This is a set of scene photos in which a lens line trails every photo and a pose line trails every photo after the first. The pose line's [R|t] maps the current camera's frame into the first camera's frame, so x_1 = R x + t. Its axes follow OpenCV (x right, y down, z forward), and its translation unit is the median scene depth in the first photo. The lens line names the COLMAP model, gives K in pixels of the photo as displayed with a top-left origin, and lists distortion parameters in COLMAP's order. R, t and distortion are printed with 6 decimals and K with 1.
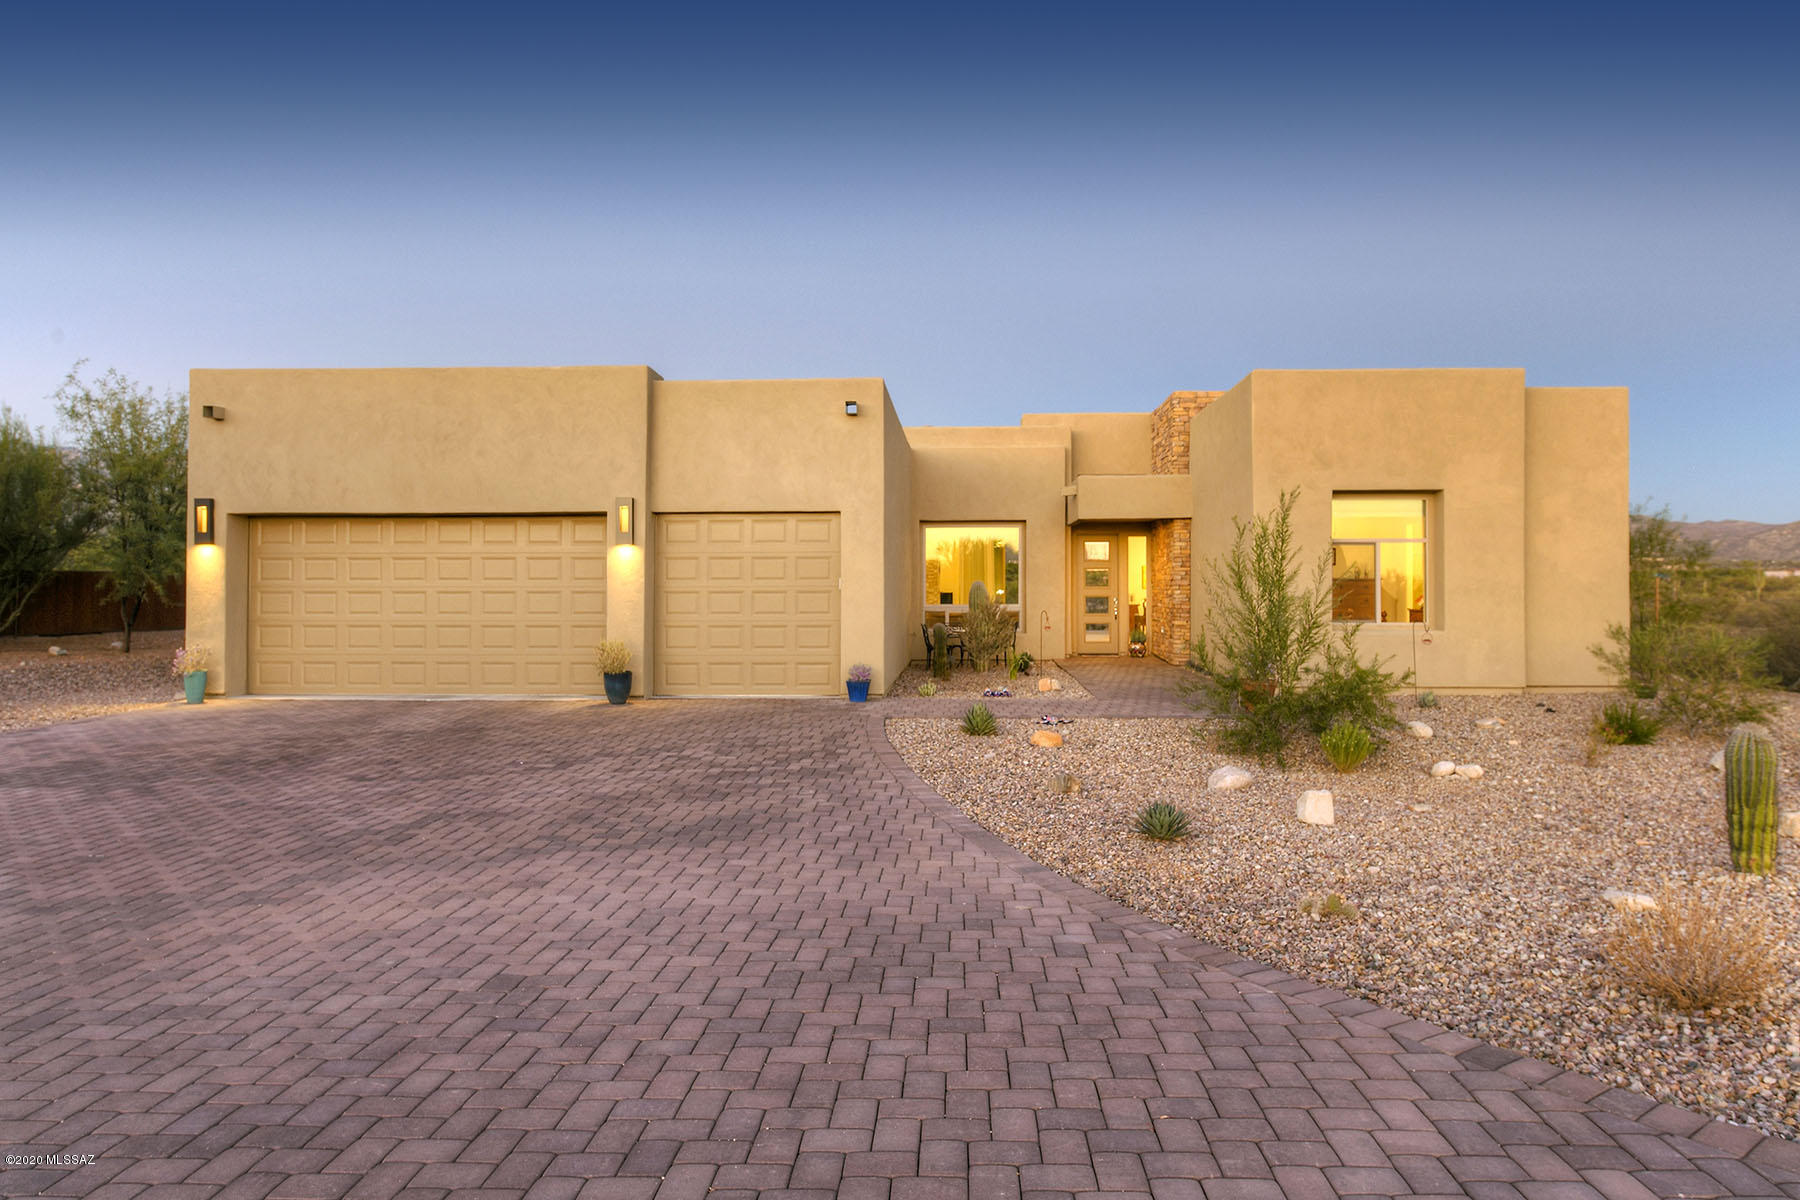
lens RADIAL K [[1084.5, 0, 952.4], [0, 1084.5, 593.9], [0, 0, 1]] dist [-0.005972, -0.000457]
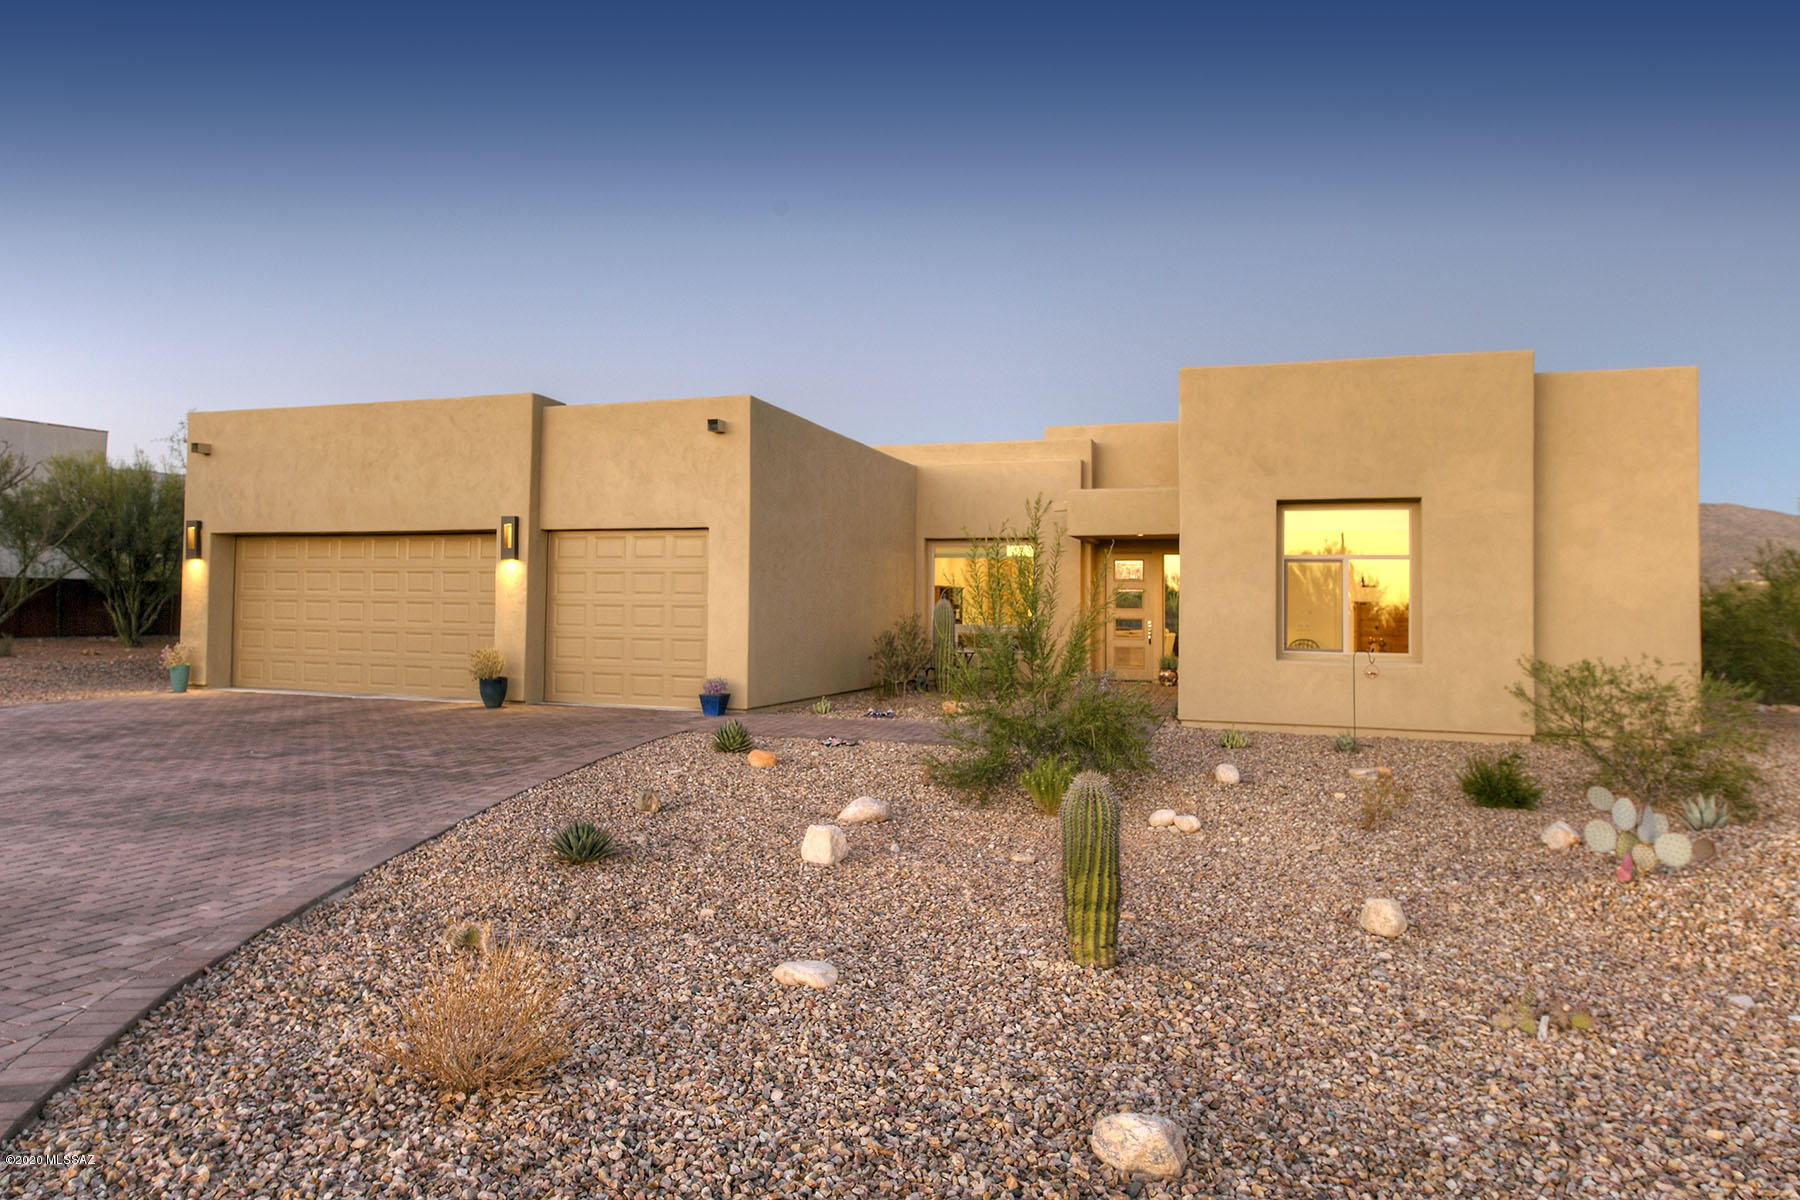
lens RADIAL K [[1084.5, 0, 907.7], [0, 1084.5, 602.0], [0, 0, 1]] dist [-0.005972, -0.000457]
pose [[0.956033, 0.012300, -0.293001, 0.388786], [-0.016046, 0.999817, -0.010385, 0.001290], [0.292820, 0.014630, 0.956056, 0.086841]]
